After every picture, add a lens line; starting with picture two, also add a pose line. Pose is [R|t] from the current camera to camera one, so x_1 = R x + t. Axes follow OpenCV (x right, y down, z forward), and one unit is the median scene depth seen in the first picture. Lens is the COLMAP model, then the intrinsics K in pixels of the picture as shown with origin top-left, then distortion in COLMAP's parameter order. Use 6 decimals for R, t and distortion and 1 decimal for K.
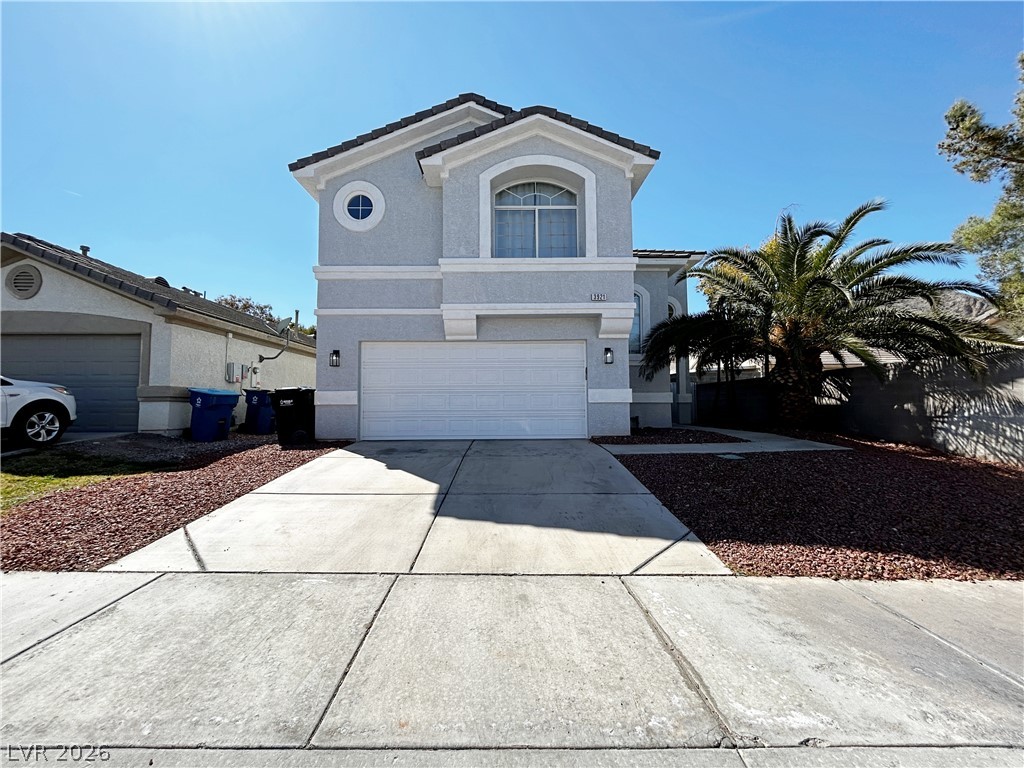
lens RADIAL K [[411.1, 0, 513.3], [0, 411.1, 382.8], [0, 0, 1]] dist [-0.000864, 0.000139]
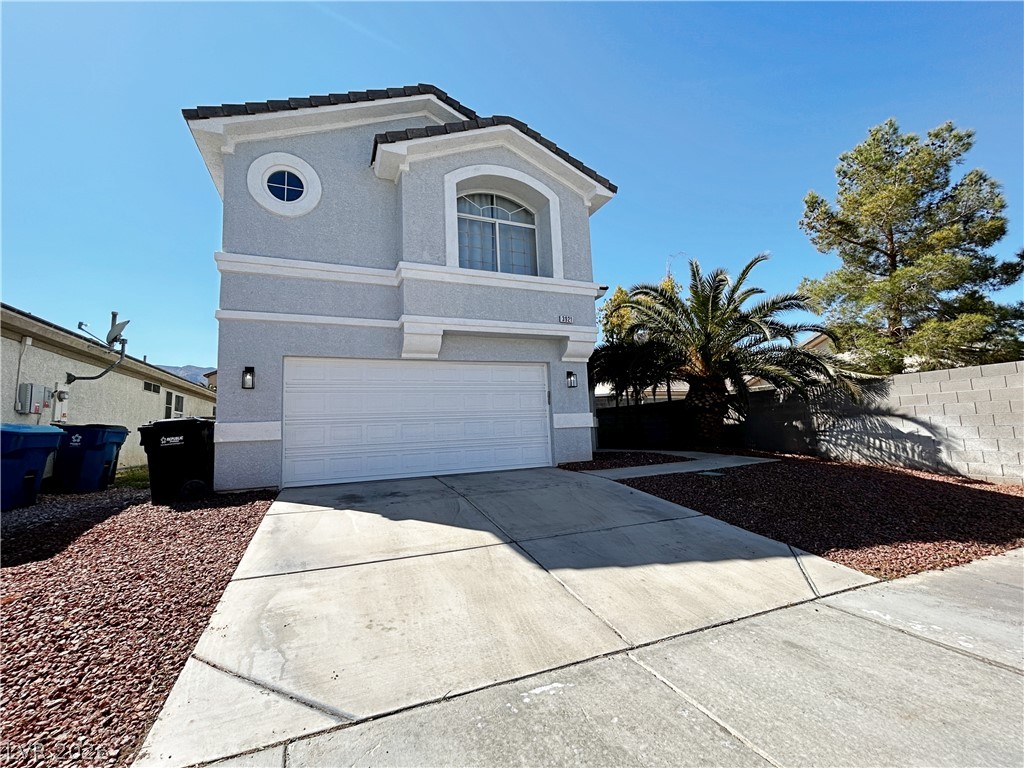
lens RADIAL K [[426.1, 0, 512.0], [0, 426.1, 384.0], [0, 0, 1]] dist [-0.001500, 0.000139]
pose [[0.926638, 0.010413, 0.375810, -0.285196], [0.015010, 0.997795, -0.064659, 0.008358], [-0.375654, 0.065557, 0.924438, 0.119157]]
